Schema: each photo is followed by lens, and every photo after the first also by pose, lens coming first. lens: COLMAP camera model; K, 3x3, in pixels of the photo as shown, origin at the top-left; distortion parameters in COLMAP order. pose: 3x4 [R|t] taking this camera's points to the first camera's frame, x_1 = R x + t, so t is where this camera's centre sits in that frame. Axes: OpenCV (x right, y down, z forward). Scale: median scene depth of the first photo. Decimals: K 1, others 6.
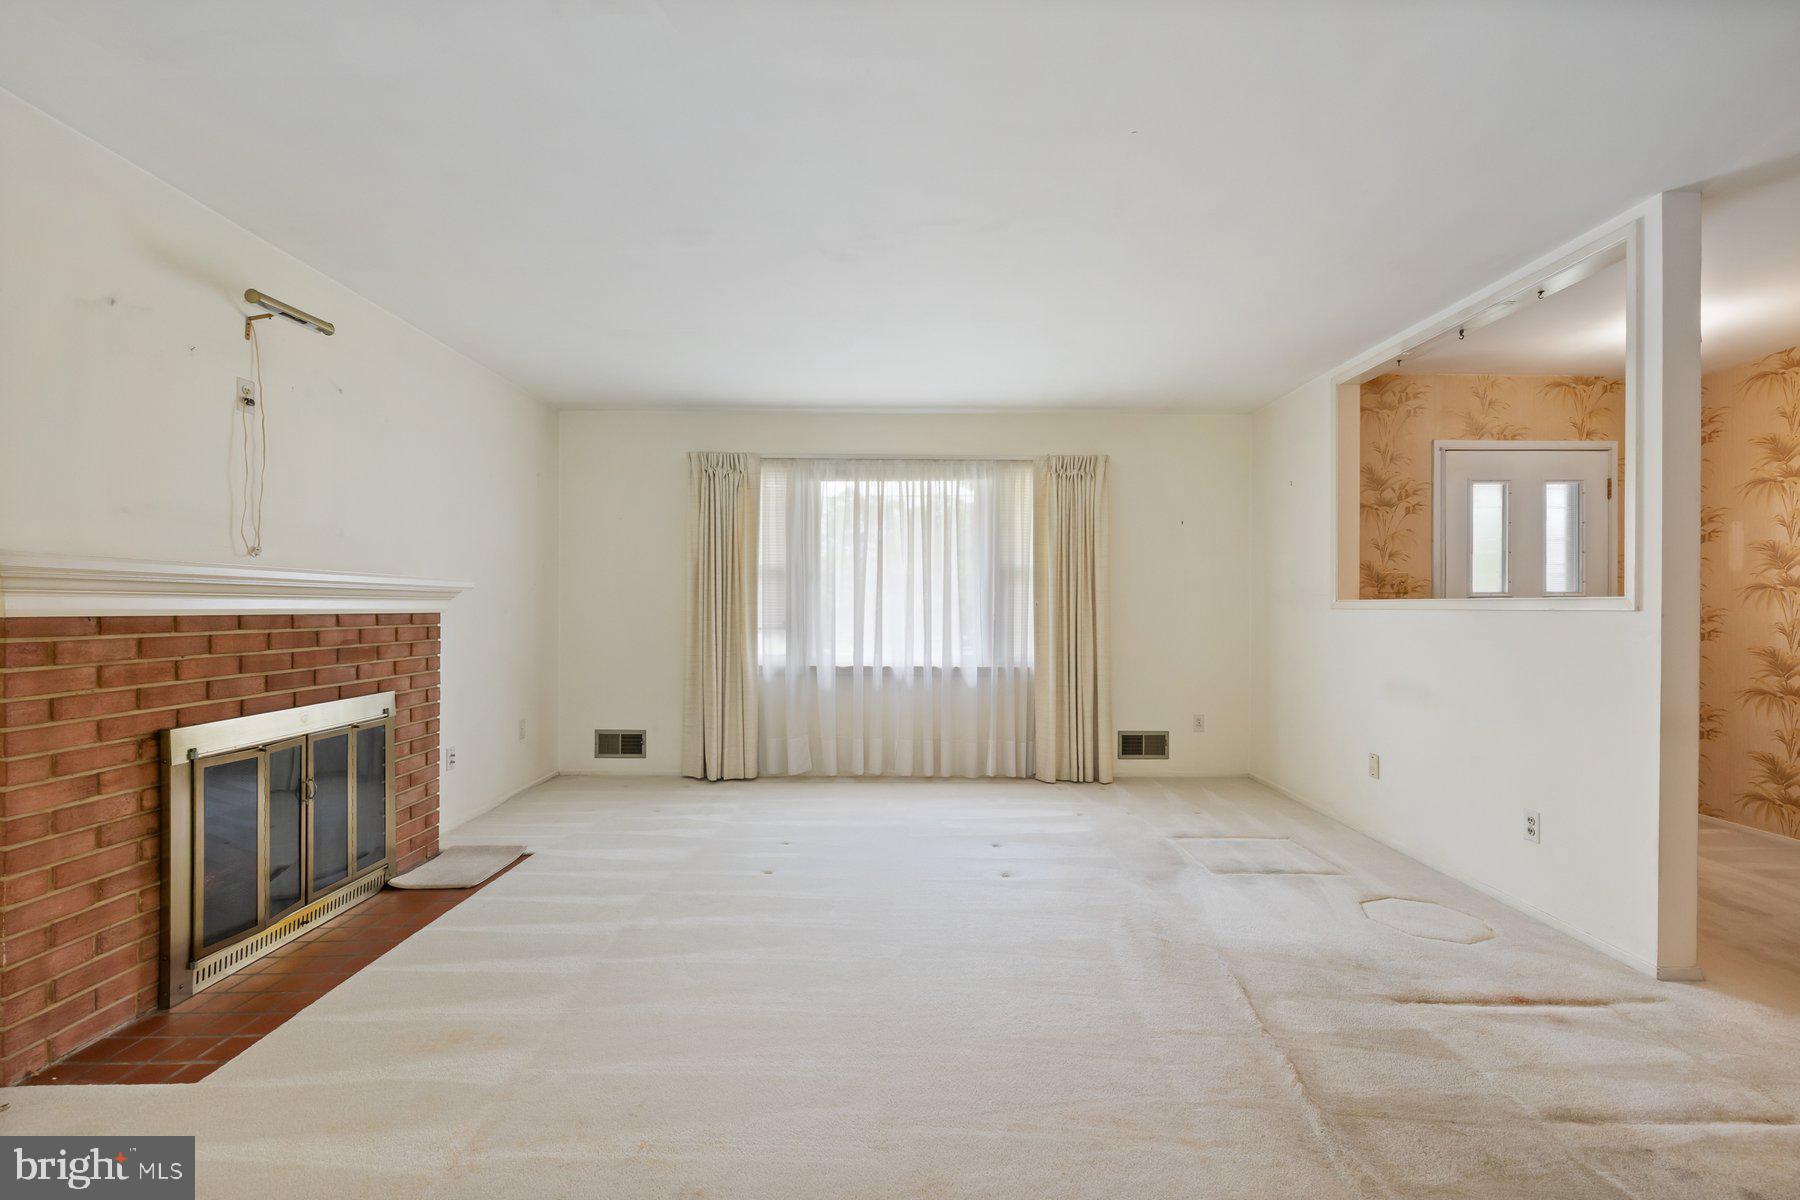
lens RADIAL K [[750.6, 0, 903.2], [0, 750.6, 598.7], [0, 0, 1]] dist [0.002029, -0.000669]
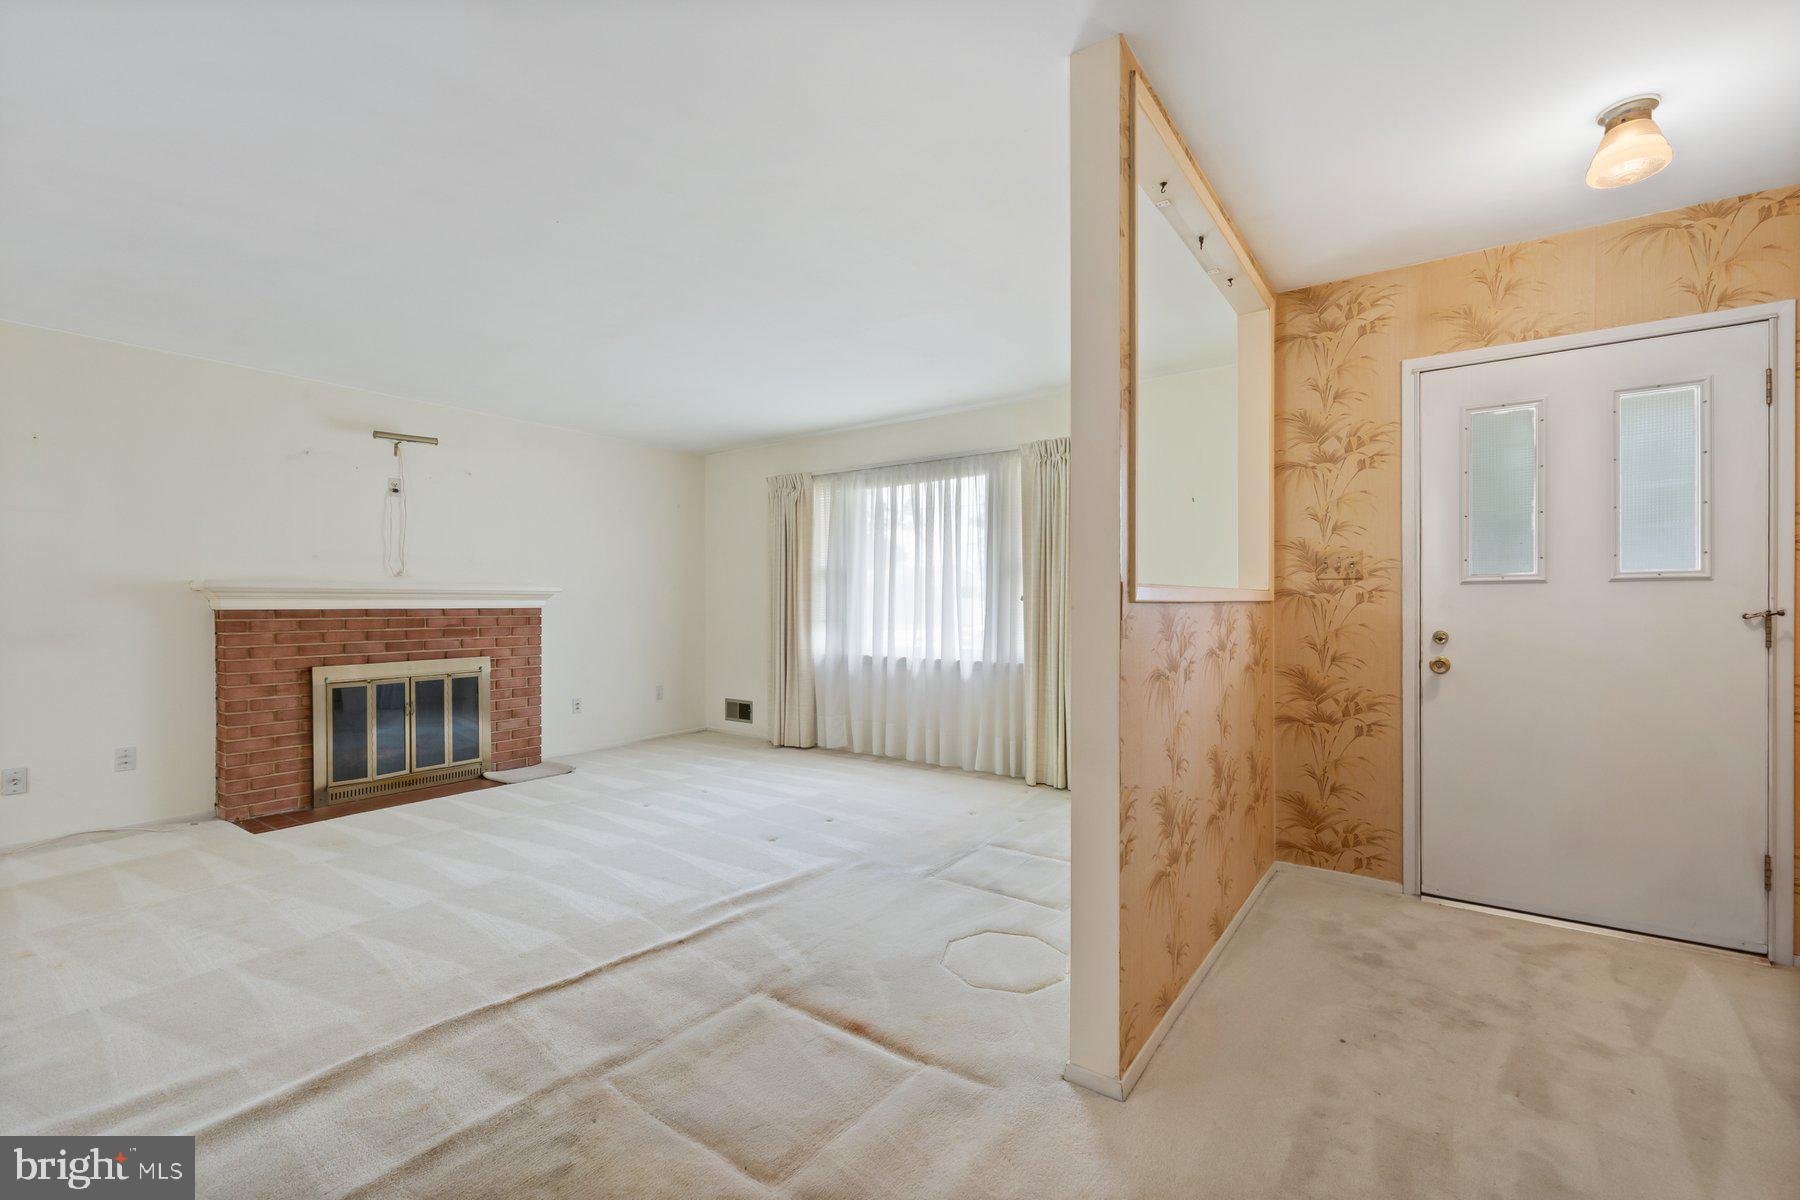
lens RADIAL K [[750.6, 0, 903.2], [0, 750.6, 598.7], [0, 0, 1]] dist [0.002029, -0.000669]
pose [[0.813978, -0.009069, -0.580825, 0.912182], [0.011977, 0.999928, 0.001172, 0.007168], [0.580772, -0.007911, 0.814028, 0.189998]]
